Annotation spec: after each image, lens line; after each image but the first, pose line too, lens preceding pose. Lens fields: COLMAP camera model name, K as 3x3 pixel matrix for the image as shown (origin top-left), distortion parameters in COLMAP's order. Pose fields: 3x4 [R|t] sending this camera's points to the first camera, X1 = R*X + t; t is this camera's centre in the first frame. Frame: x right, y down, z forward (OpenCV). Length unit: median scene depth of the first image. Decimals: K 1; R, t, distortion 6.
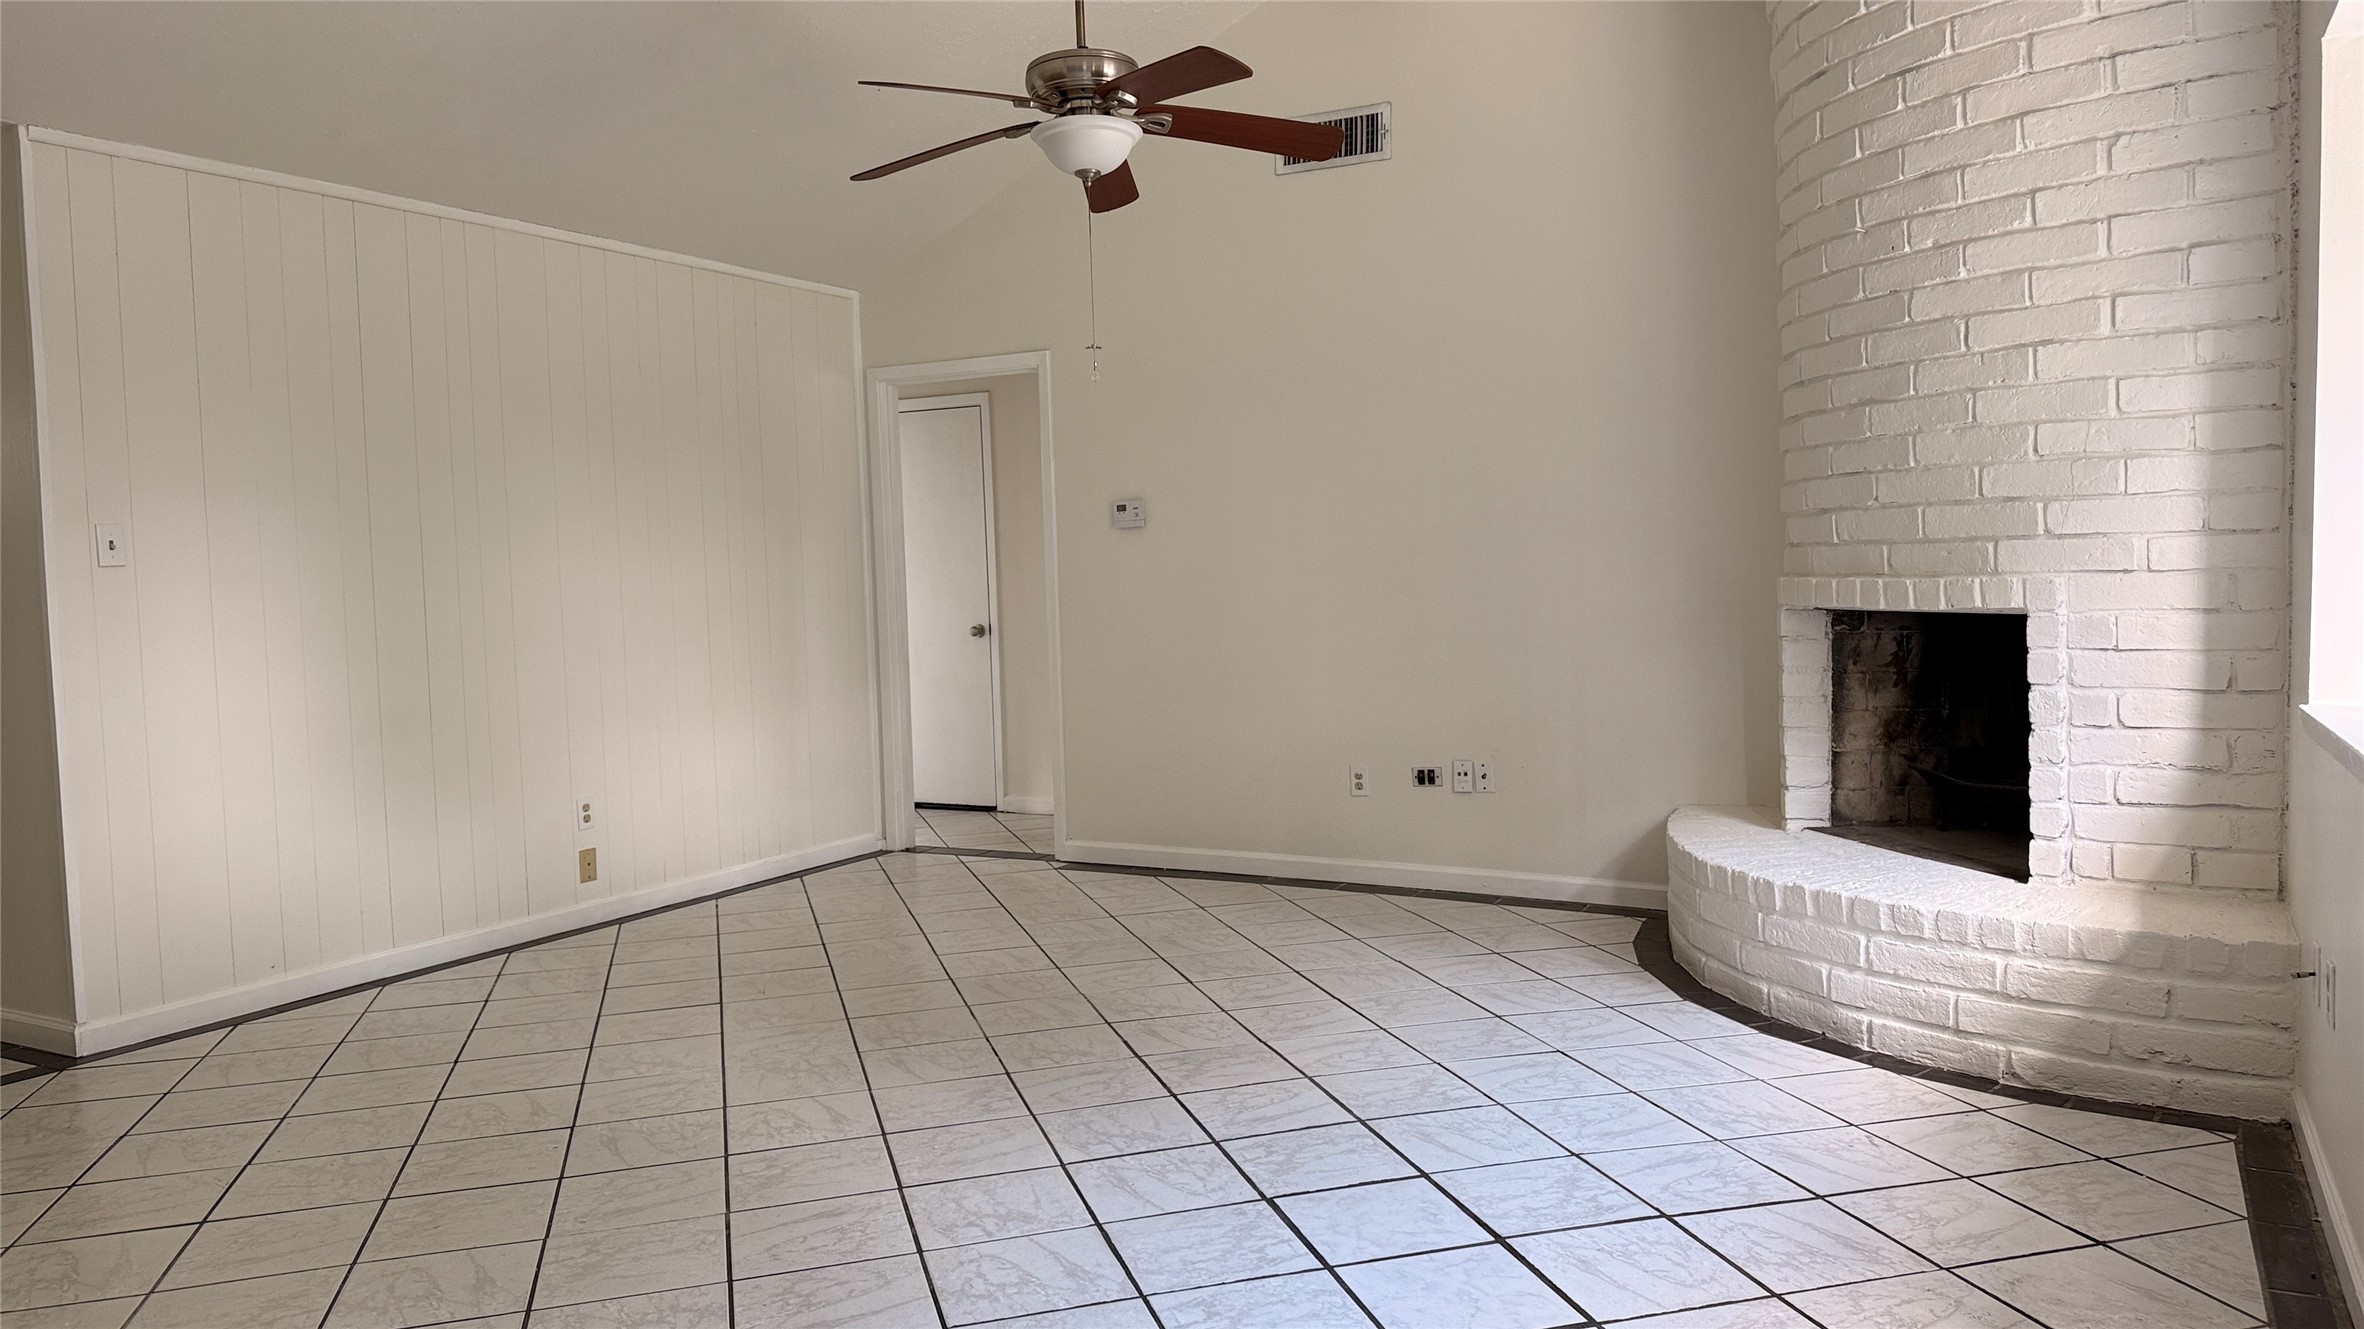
lens RADIAL K [[1647.0, 0, 1194.0], [0, 1647.0, 668.7], [0, 0, 1]] dist [0.145850, -0.251071]
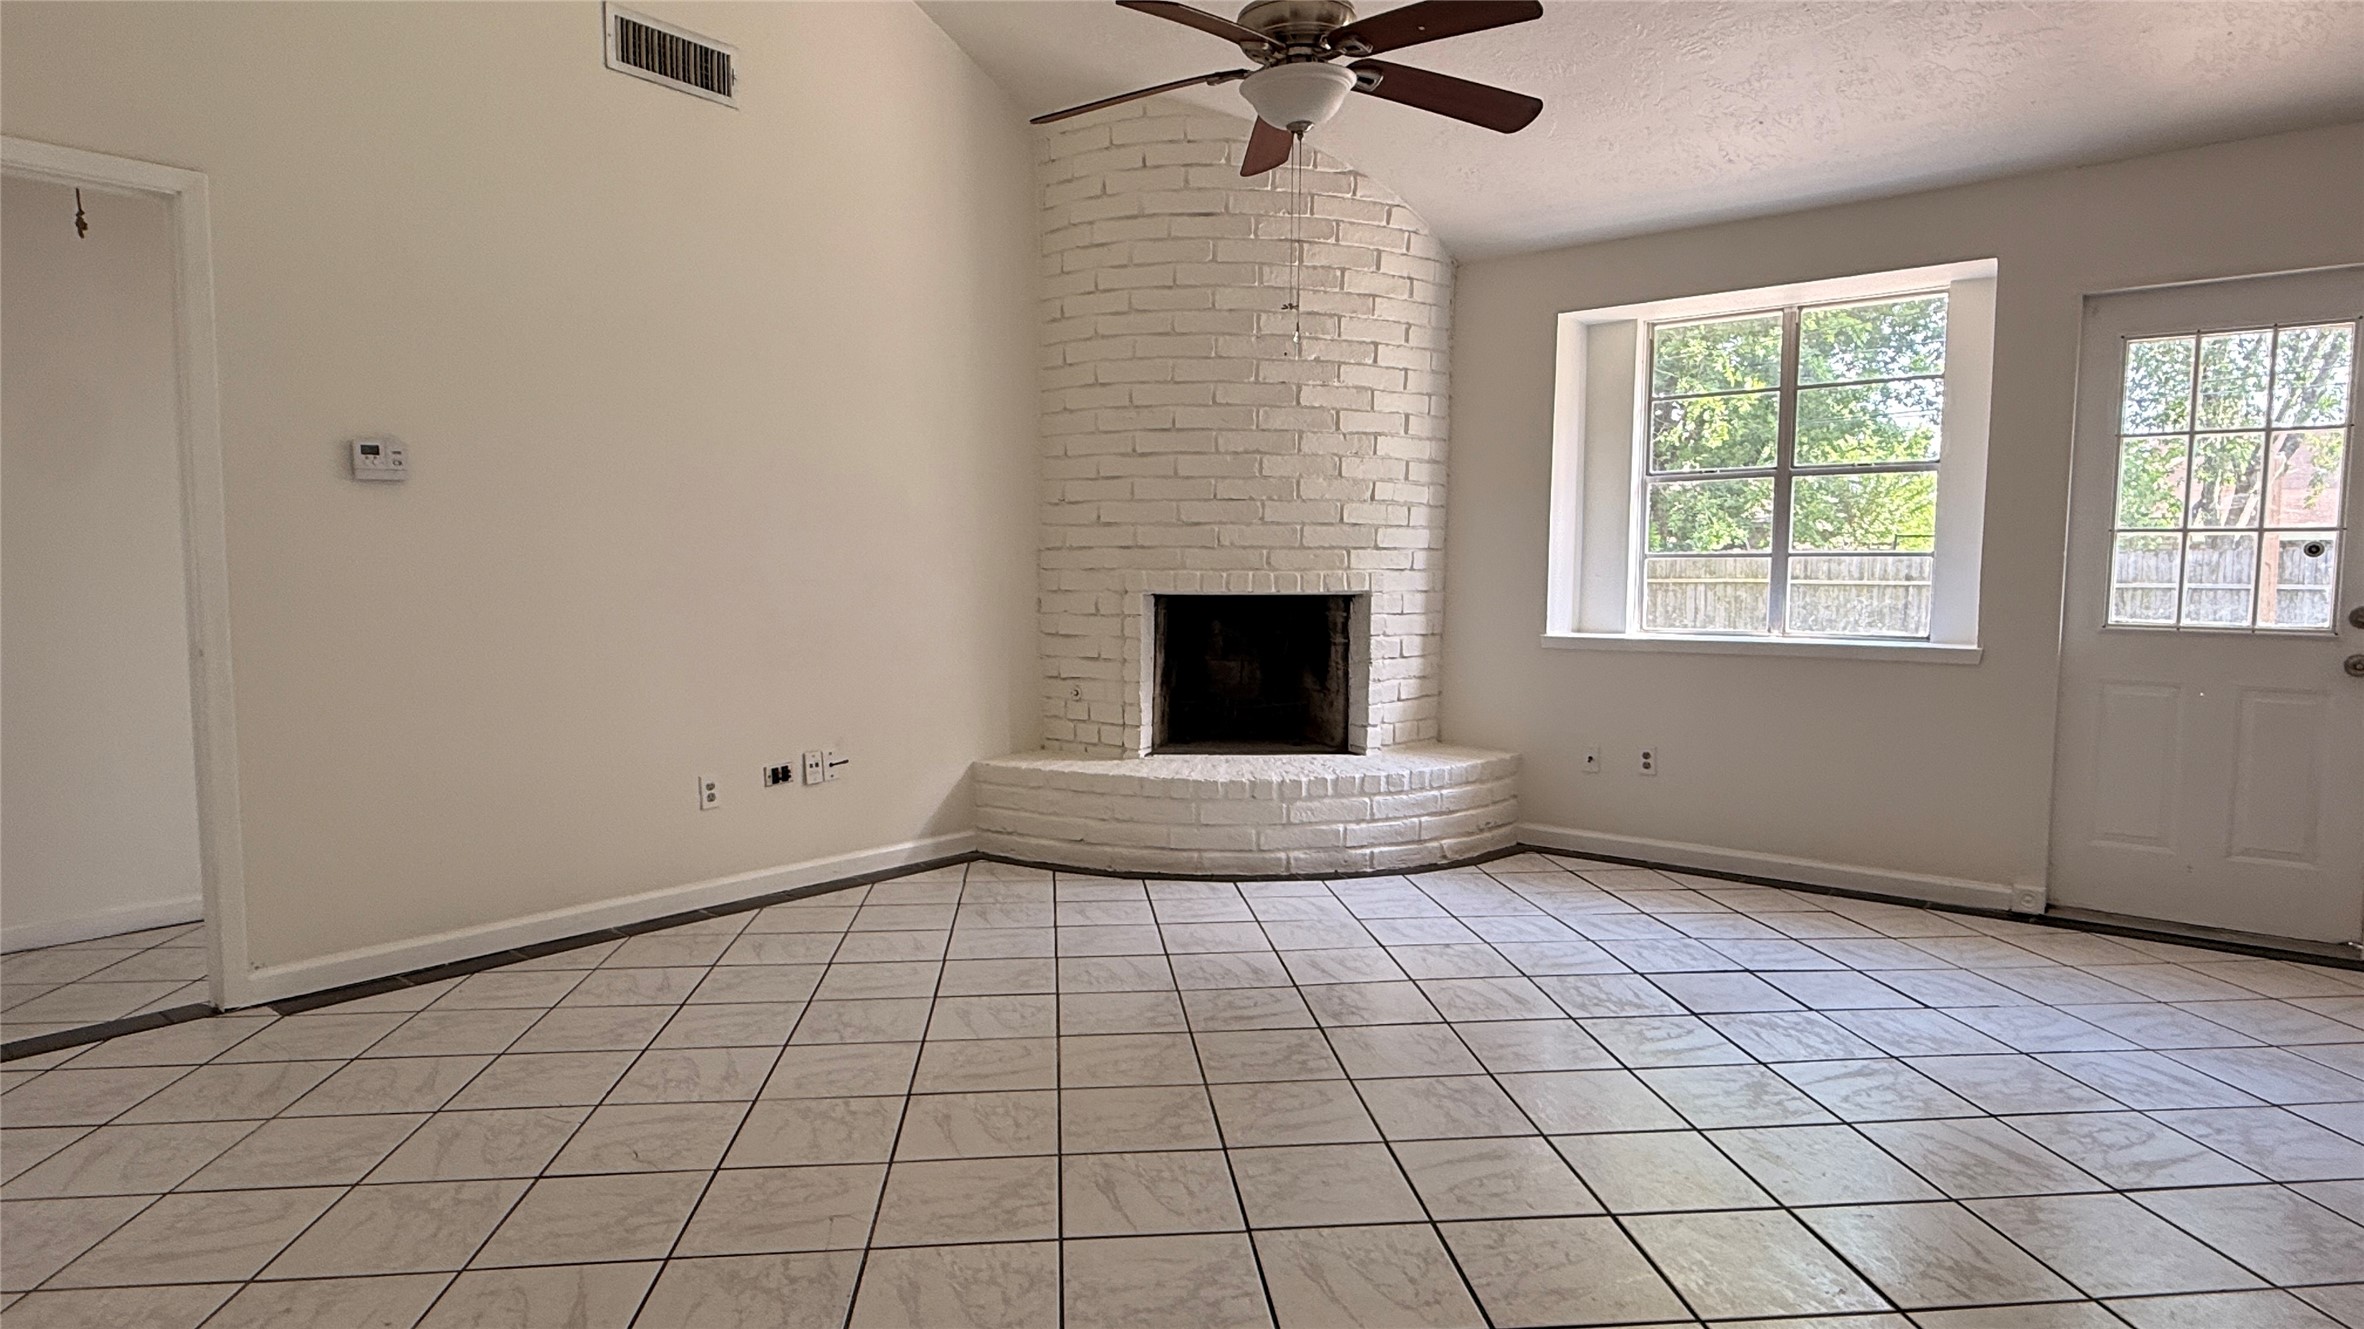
lens RADIAL K [[1332.1, 0, 1198.3], [0, 1332.1, 675.0], [0, 0, 1]] dist [0.002335, 0.001970]
pose [[0.175971, -0.054348, 0.982894, -0.796221], [0.051814, 0.997602, 0.045885, -0.020355], [-0.983031, 0.042853, 0.178365, 0.873864]]
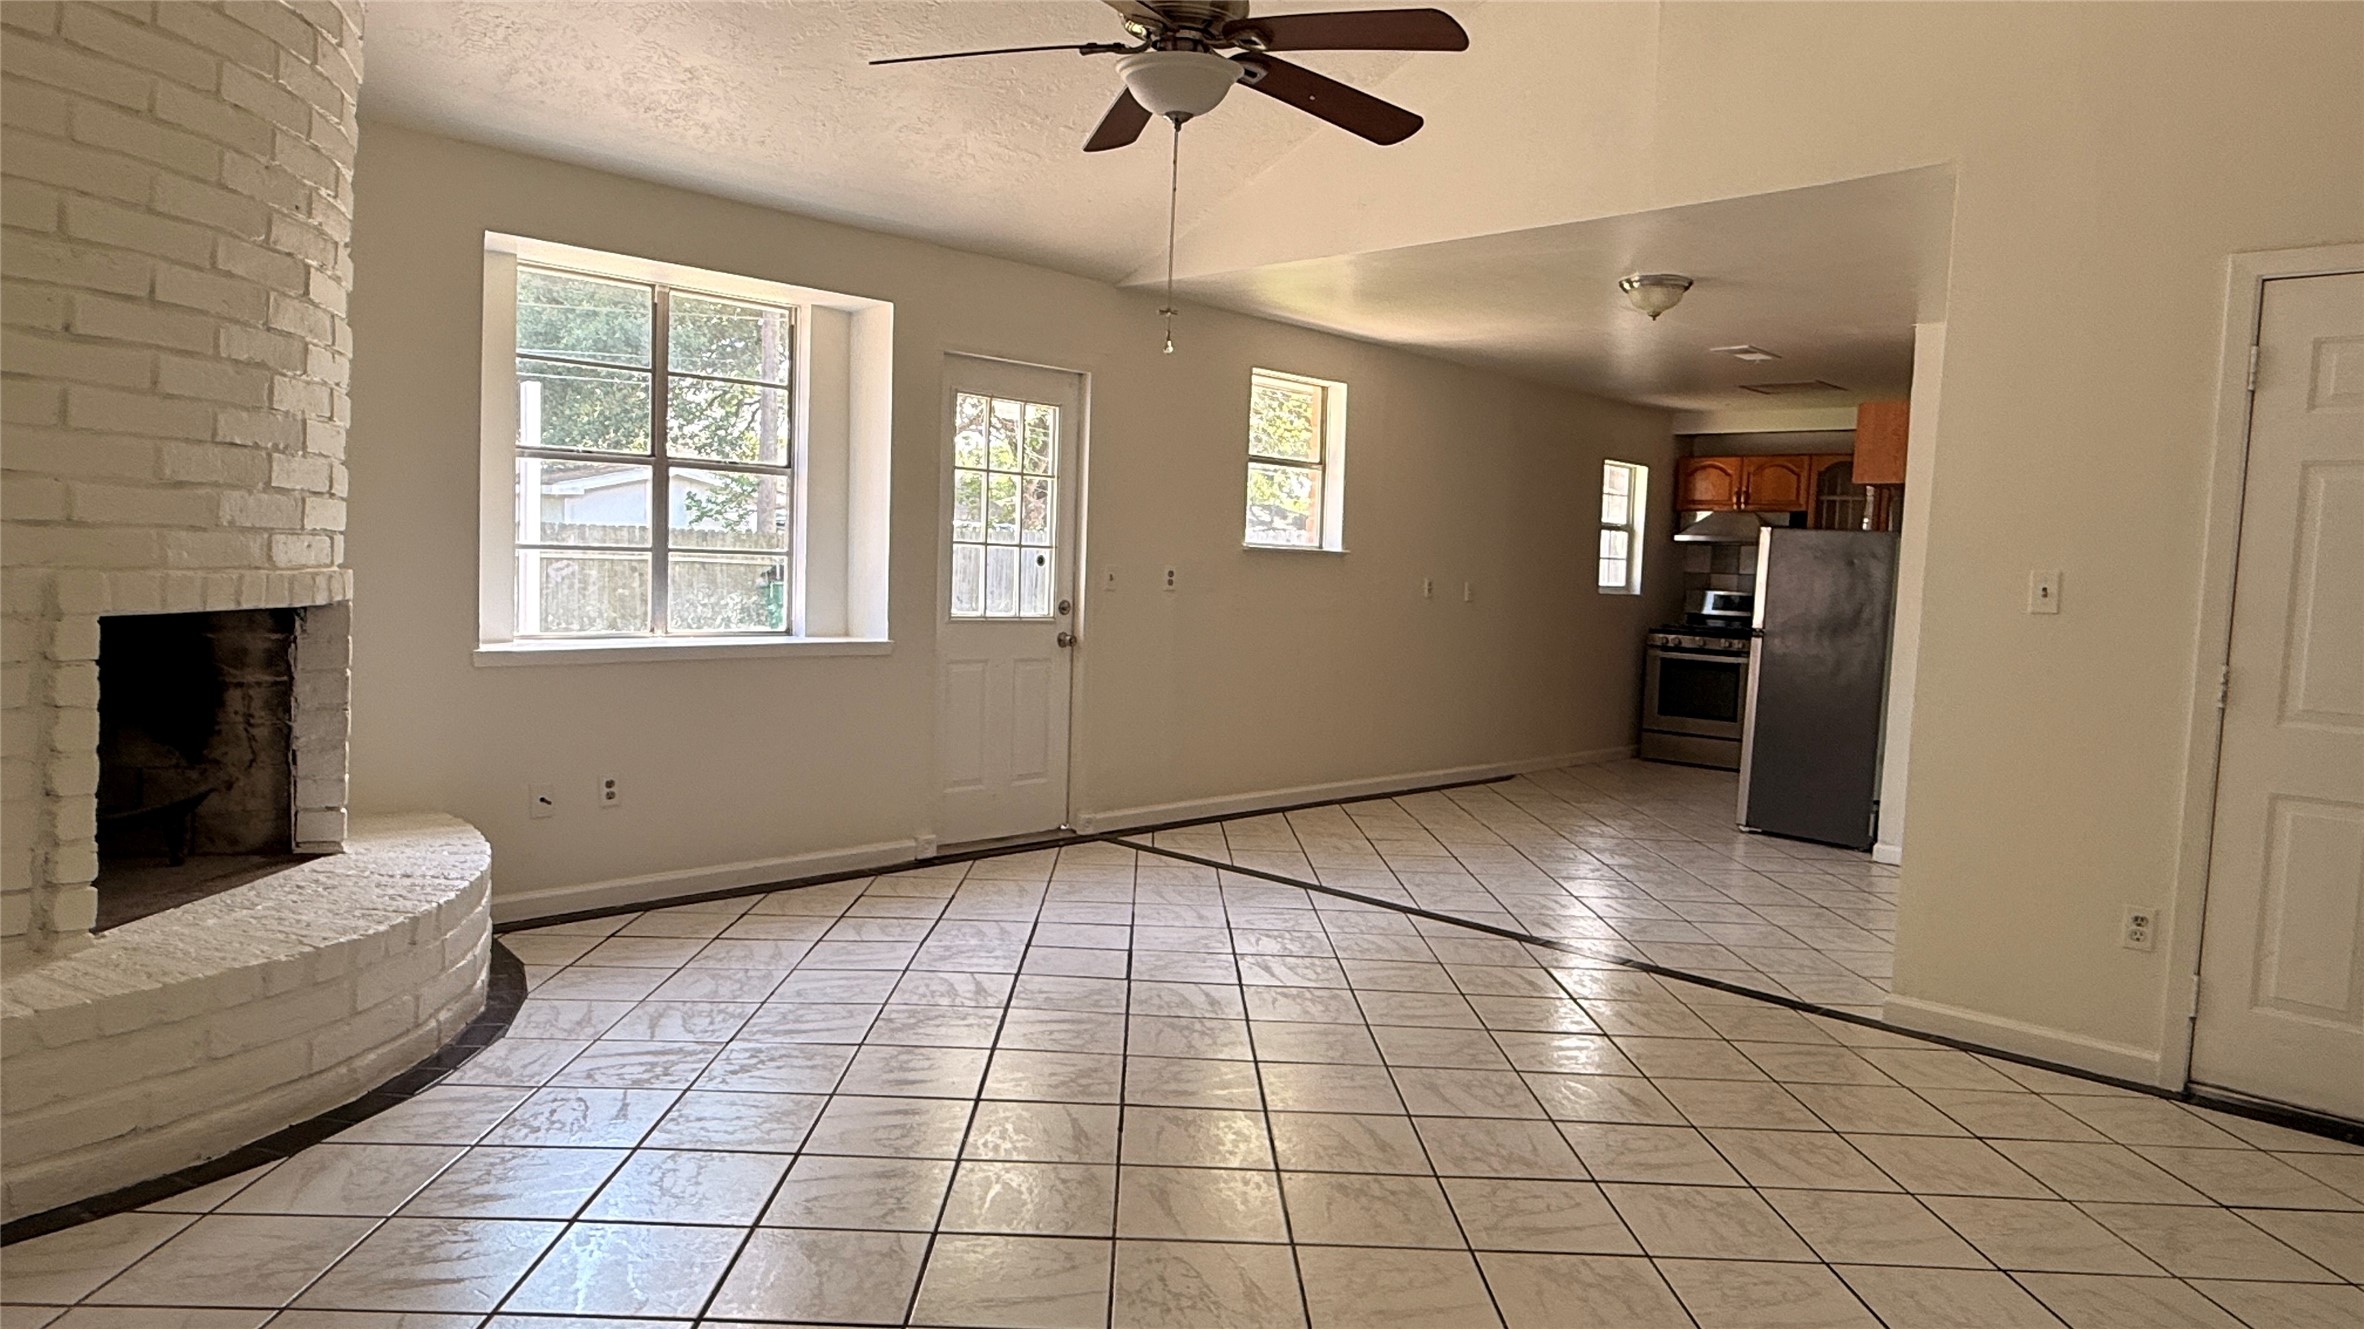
lens RADIAL K [[1465.7, 0, 1170.0], [0, 1465.7, 661.2], [0, 0, 1]] dist [0.002451, 0.002821]
pose [[-0.963408, -0.030490, 0.266298, -0.248578], [0.001968, 0.992677, 0.120780, -0.103530], [-0.268031, 0.116885, -0.956294, 1.668495]]
